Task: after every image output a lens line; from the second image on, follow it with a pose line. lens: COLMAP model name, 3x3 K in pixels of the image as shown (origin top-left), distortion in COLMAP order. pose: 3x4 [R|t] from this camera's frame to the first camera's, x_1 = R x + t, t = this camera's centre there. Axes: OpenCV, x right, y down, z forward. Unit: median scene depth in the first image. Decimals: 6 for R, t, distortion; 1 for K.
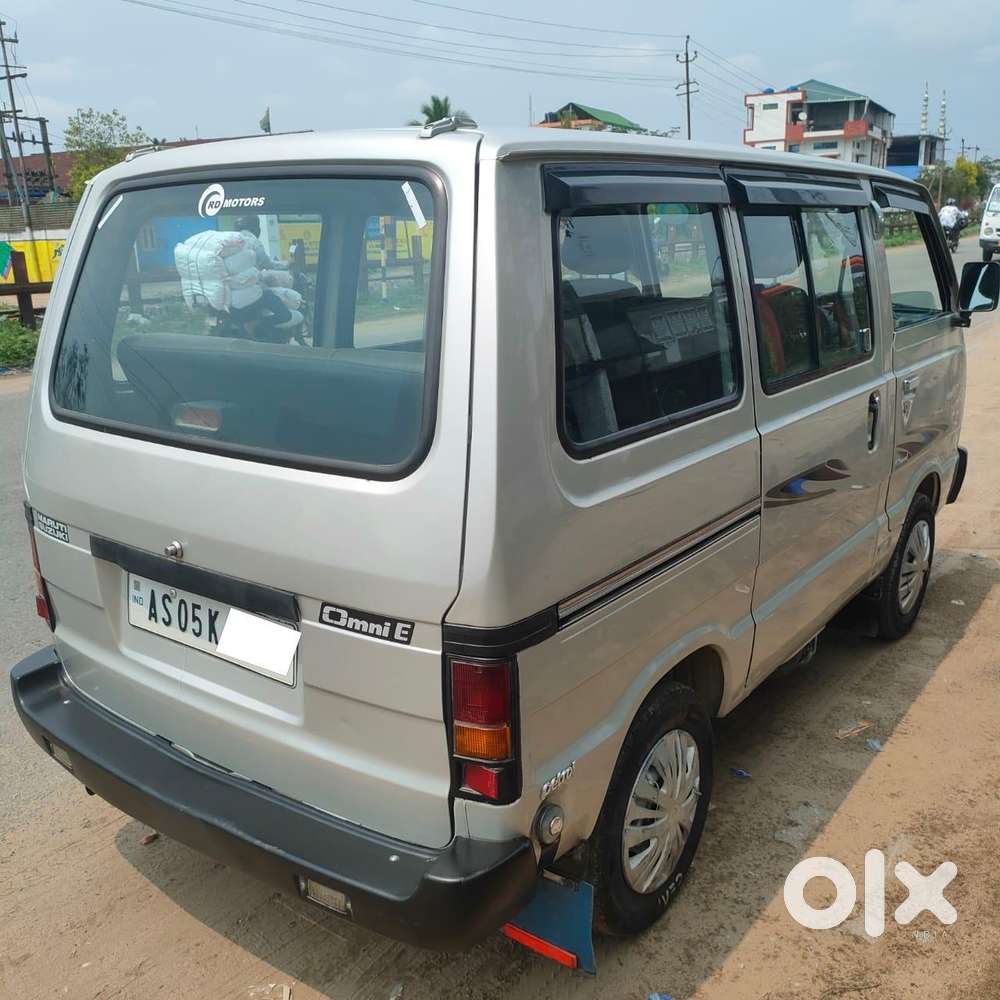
lens RADIAL K [[971.0, 0, 500.0], [0, 971.0, 500.0], [0, 0, 1]] dist [0.070809, -0.112543]
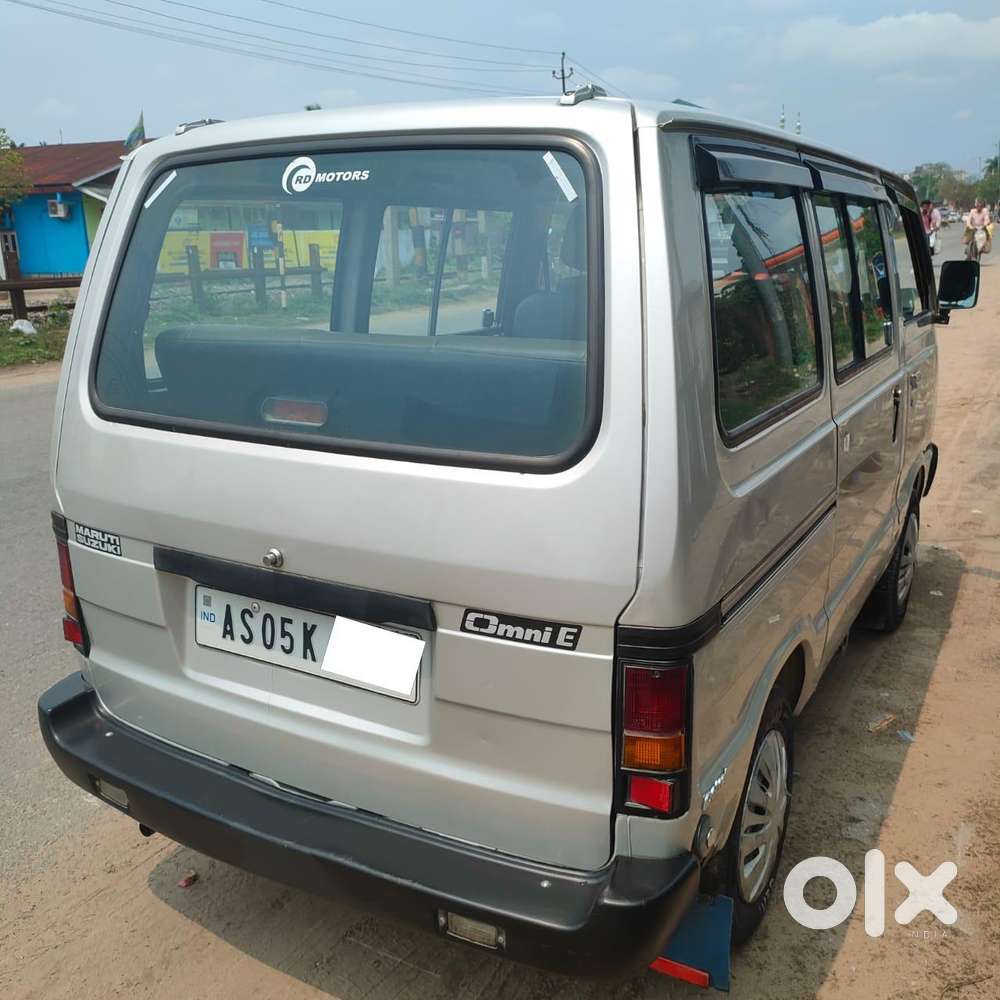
lens RADIAL K [[971.0, 0, 500.0], [0, 971.0, 500.0], [0, 0, 1]] dist [0.070809, -0.112543]
pose [[0.992755, -0.024636, 0.117601, -0.208563], [0.025973, 0.999614, -0.009850, 0.010444], [-0.117313, 0.012833, 0.993012, 0.070315]]
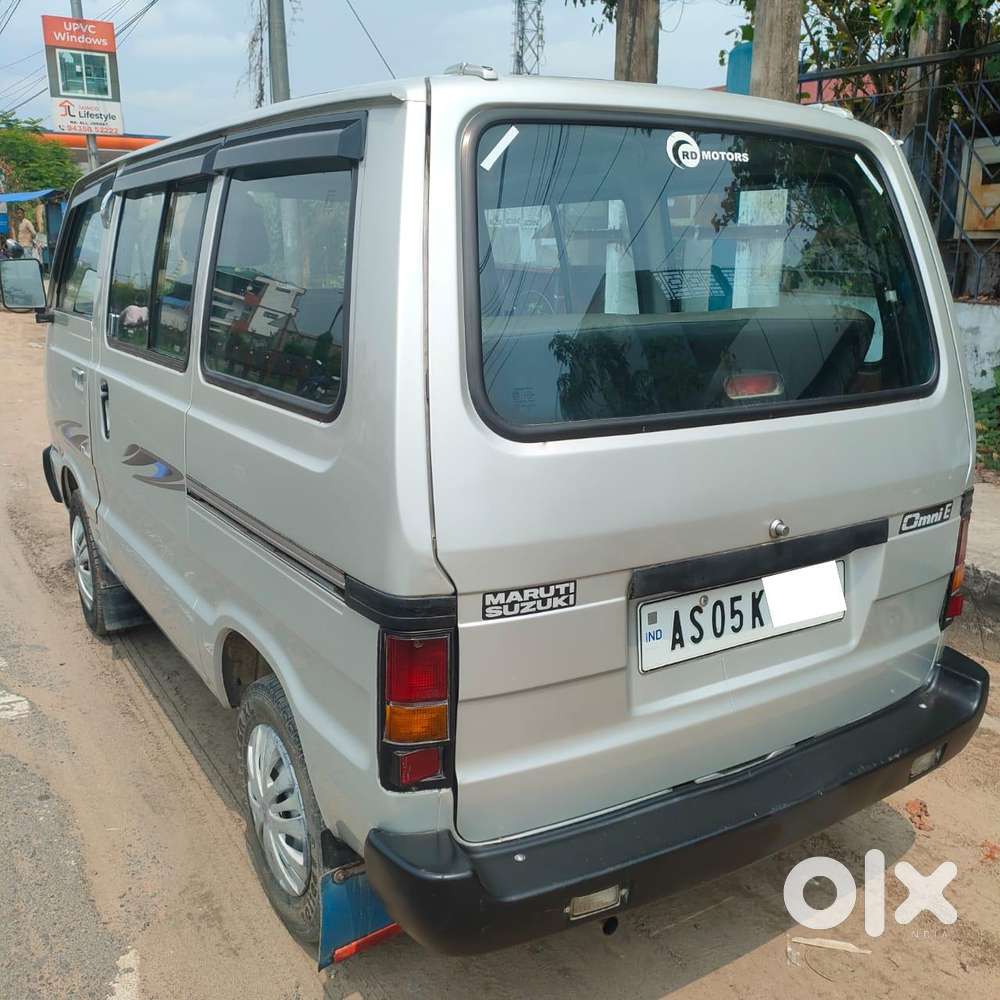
lens RADIAL K [[971.0, 0, 500.0], [0, 971.0, 500.0], [0, 0, 1]] dist [0.070809, -0.112543]
pose [[0.367474, -0.214104, 0.905054, -1.141102], [0.240764, 0.961867, 0.129788, -0.143352], [-0.898329, 0.170211, 0.405009, 0.780354]]
